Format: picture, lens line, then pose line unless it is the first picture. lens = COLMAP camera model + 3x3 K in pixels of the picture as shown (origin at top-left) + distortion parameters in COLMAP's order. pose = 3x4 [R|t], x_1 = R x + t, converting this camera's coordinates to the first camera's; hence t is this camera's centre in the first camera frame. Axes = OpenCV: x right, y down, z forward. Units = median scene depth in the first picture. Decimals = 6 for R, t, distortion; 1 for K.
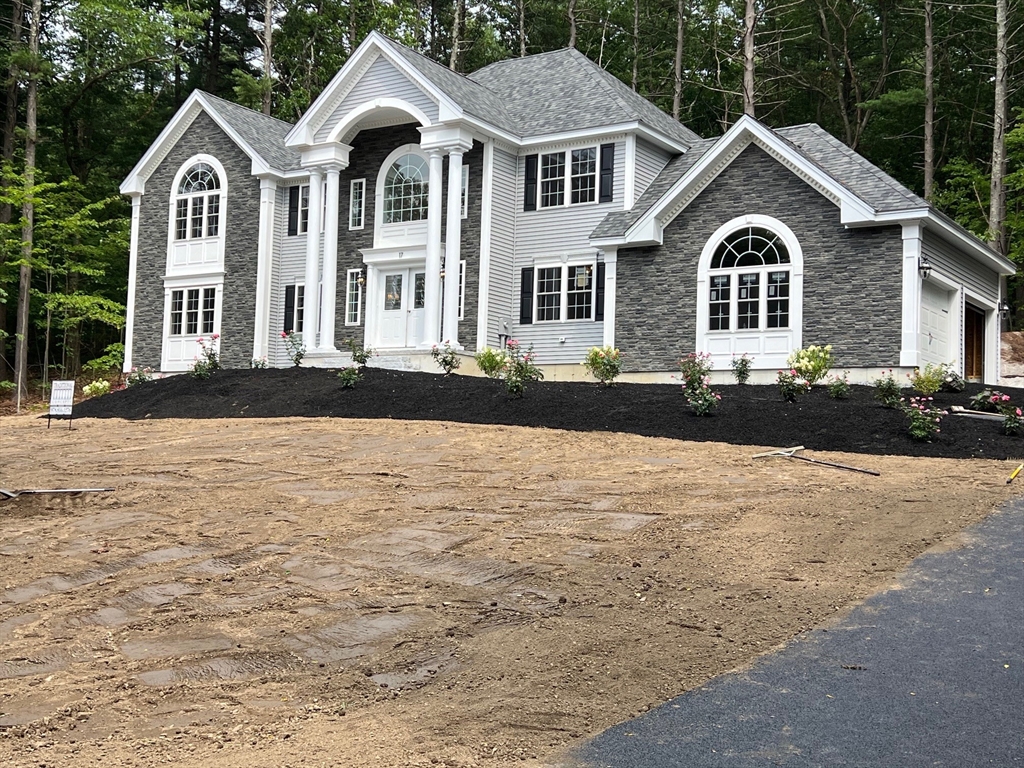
lens RADIAL K [[1284.2, 0, 513.1], [0, 1284.2, 380.2], [0, 0, 1]] dist [0.052000, 0.000000]
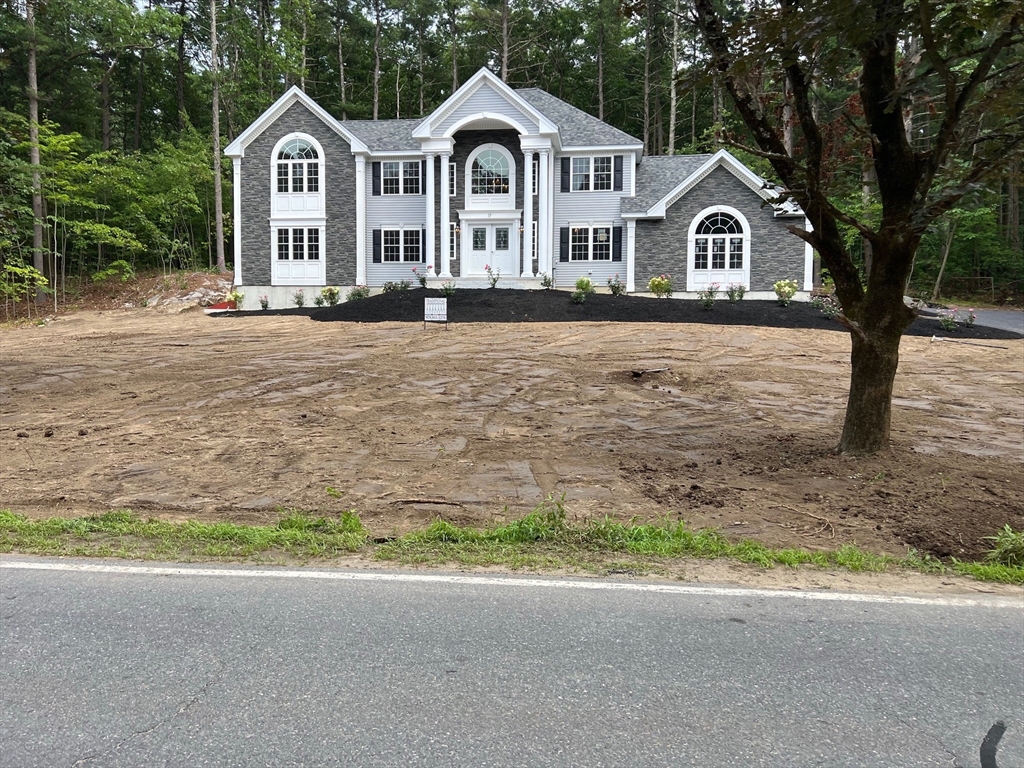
lens RADIAL K [[781.6, 0, 515.1], [0, 781.6, 384.5], [0, 0, 1]] dist [0.055619, -0.062084]
pose [[0.897070, -0.043517, 0.439741, -0.508190], [-0.011731, 0.992443, 0.122144, -0.008582], [-0.441733, -0.114730, 0.889780, 0.101558]]
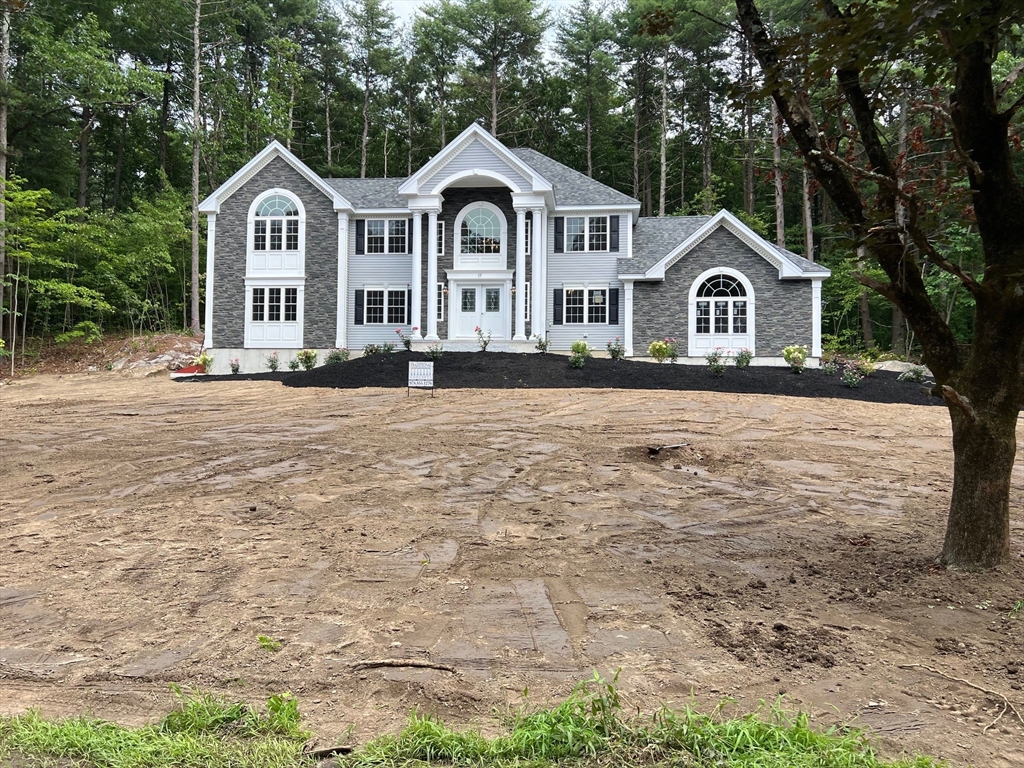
lens RADIAL K [[781.6, 0, 521.6], [0, 781.6, 379.5], [0, 0, 1]] dist [0.055619, -0.062084]
pose [[0.884633, -0.000846, 0.466288, -0.483313], [-0.016971, 0.999277, 0.034011, -0.007898], [-0.465980, -0.038000, 0.883979, 0.168054]]
